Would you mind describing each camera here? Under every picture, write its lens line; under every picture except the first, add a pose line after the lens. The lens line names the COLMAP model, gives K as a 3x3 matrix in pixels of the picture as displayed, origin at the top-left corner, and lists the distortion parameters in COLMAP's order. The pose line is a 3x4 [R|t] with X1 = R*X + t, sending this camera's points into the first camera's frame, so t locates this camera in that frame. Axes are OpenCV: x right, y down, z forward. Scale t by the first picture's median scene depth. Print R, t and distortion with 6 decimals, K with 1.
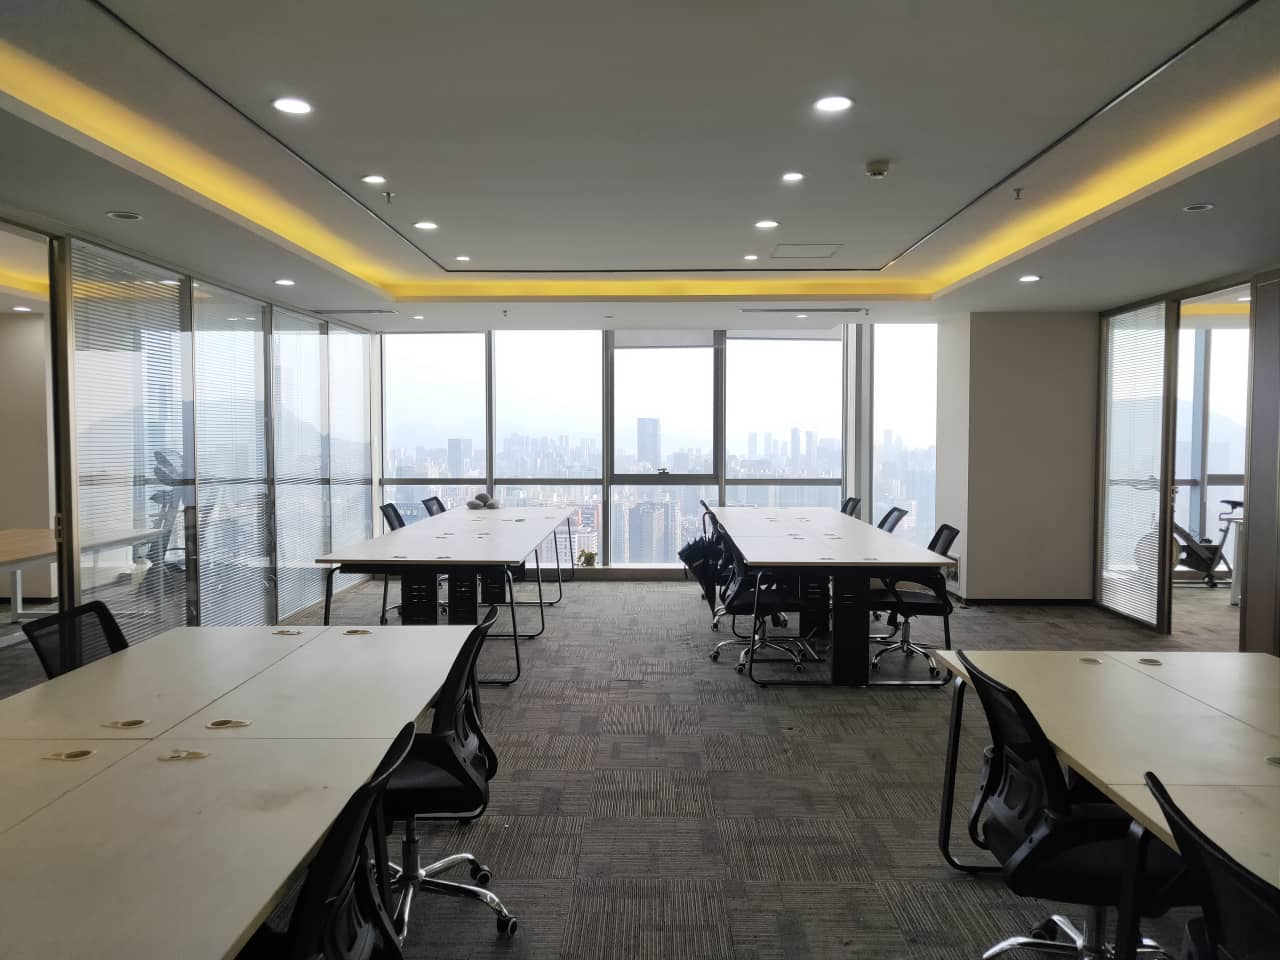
lens RADIAL K [[924.7, 0, 641.4], [0, 924.7, 475.5], [0, 0, 1]] dist [-0.005555, -0.000894]
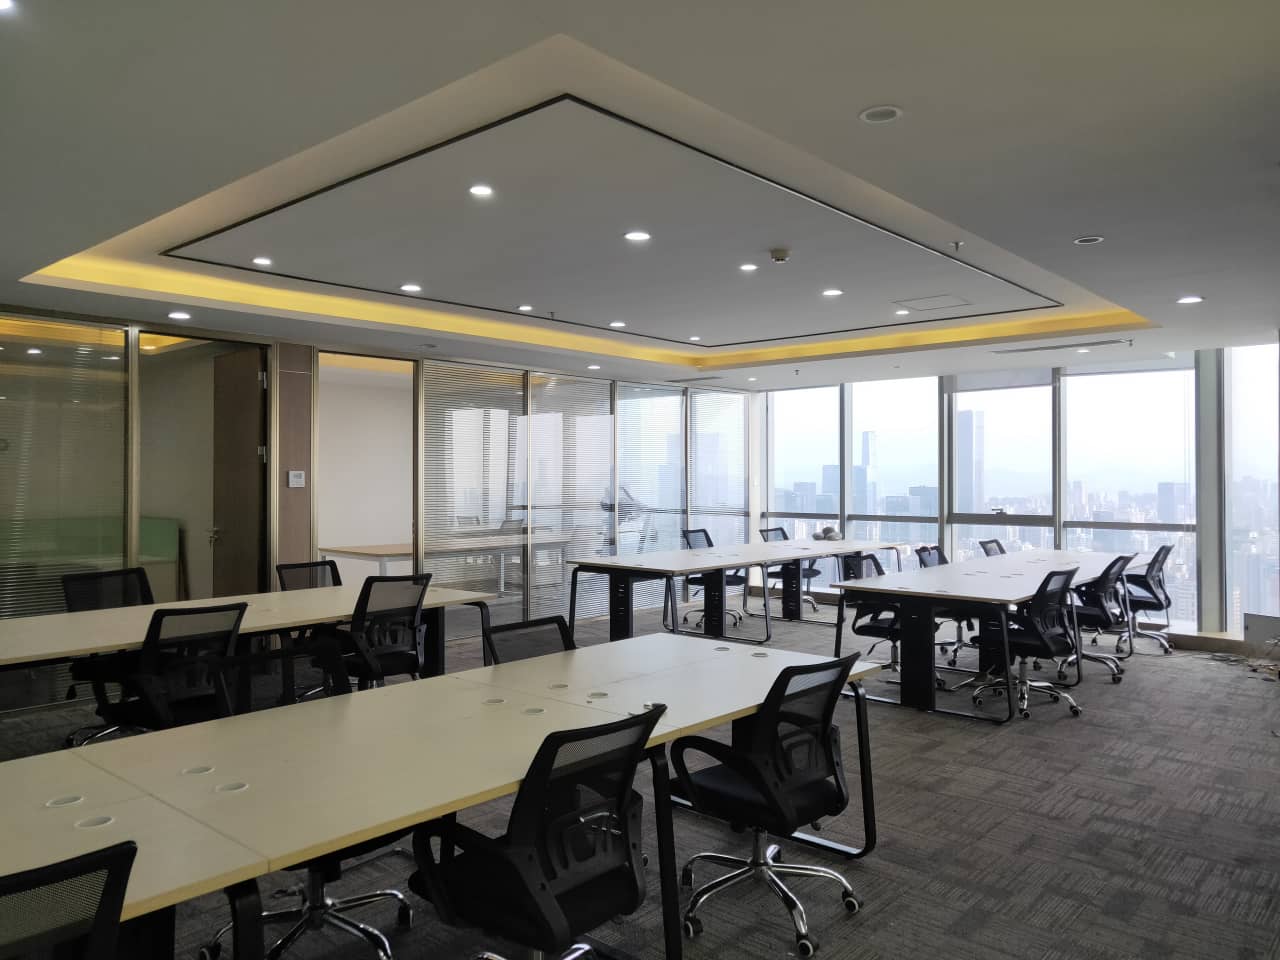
lens RADIAL K [[924.7, 0, 639.3], [0, 924.7, 479.9], [0, 0, 1]] dist [-0.005555, -0.000894]
pose [[0.750263, 0.003567, -0.661130, 0.397829], [-0.029625, 0.999162, -0.028229, 0.000739], [0.660475, 0.040765, 0.749741, -0.008645]]
